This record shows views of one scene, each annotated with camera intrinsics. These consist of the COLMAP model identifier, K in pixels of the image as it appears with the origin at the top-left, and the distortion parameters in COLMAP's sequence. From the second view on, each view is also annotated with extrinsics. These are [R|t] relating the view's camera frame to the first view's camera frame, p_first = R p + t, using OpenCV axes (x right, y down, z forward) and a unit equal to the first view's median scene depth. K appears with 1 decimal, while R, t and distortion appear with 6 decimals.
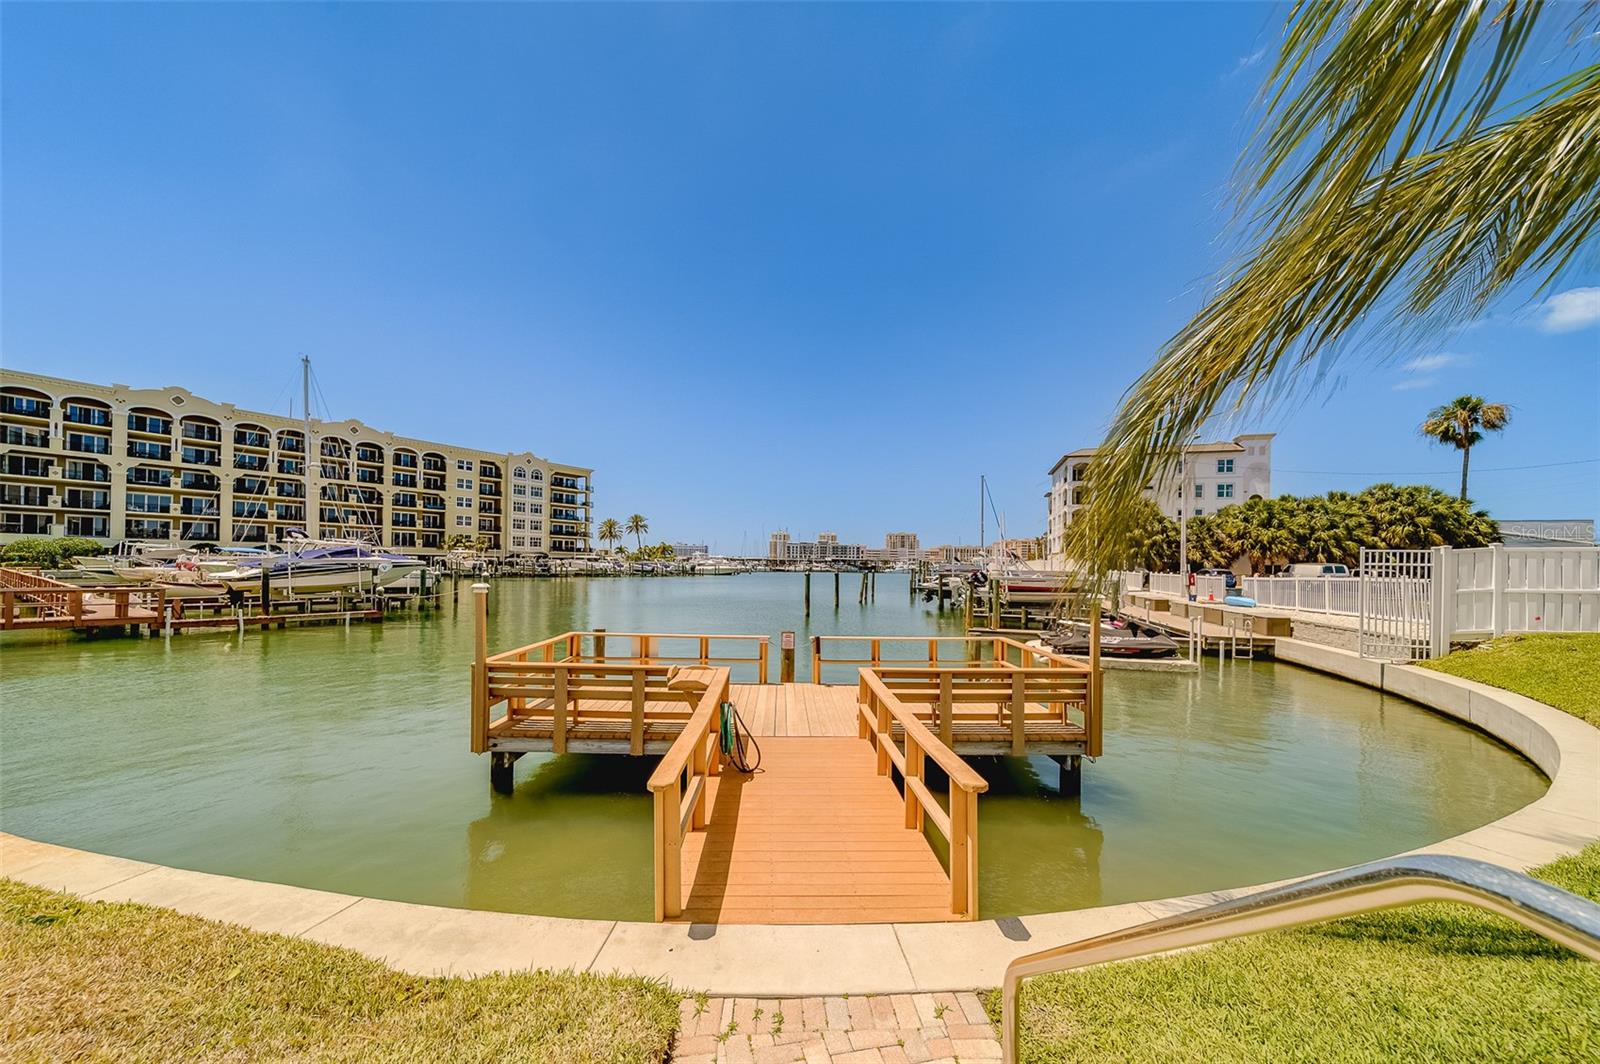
lens RADIAL K [[510.9, 0, 801.0], [0, 510.9, 575.5], [0, 0, 1]] dist [0.000638, -0.000129]
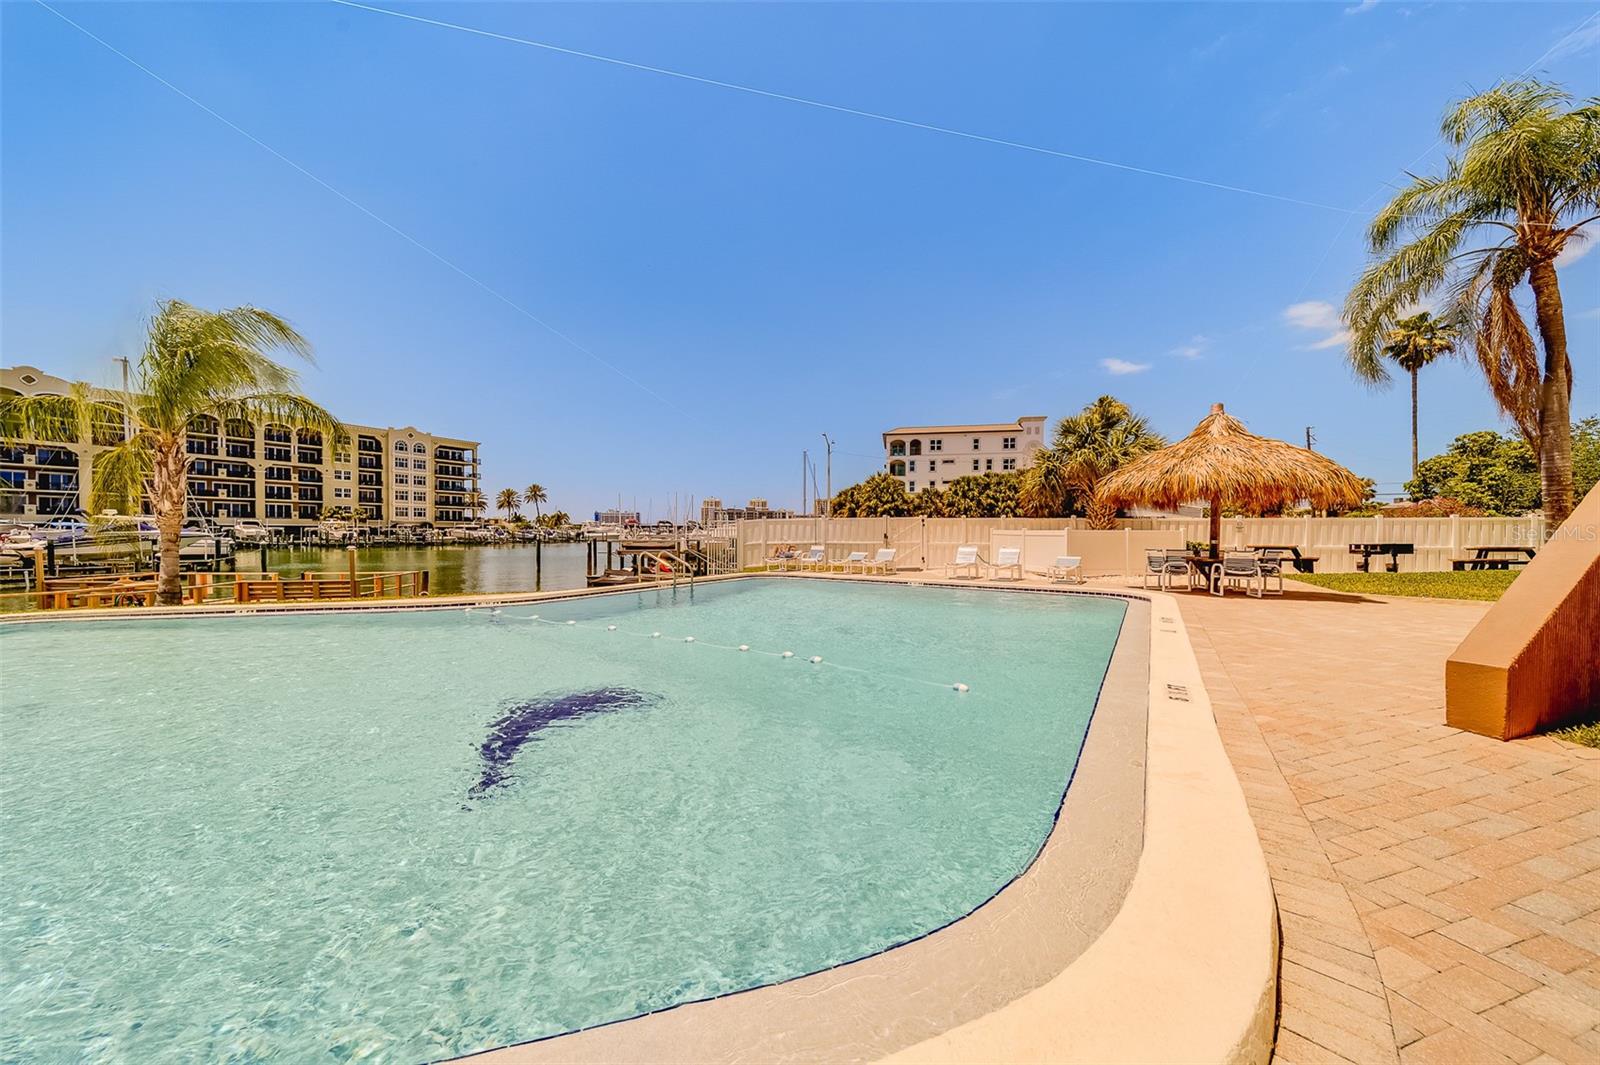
lens RADIAL K [[510.9, 0, 797.3], [0, 510.9, 544.1], [0, 0, 1]] dist [0.000638, -0.000129]
pose [[0.997321, -0.014091, 0.071781, 0.198734], [0.013626, 0.999883, 0.006971, 0.003364], [-0.071871, -0.005974, 0.997396, -0.114897]]
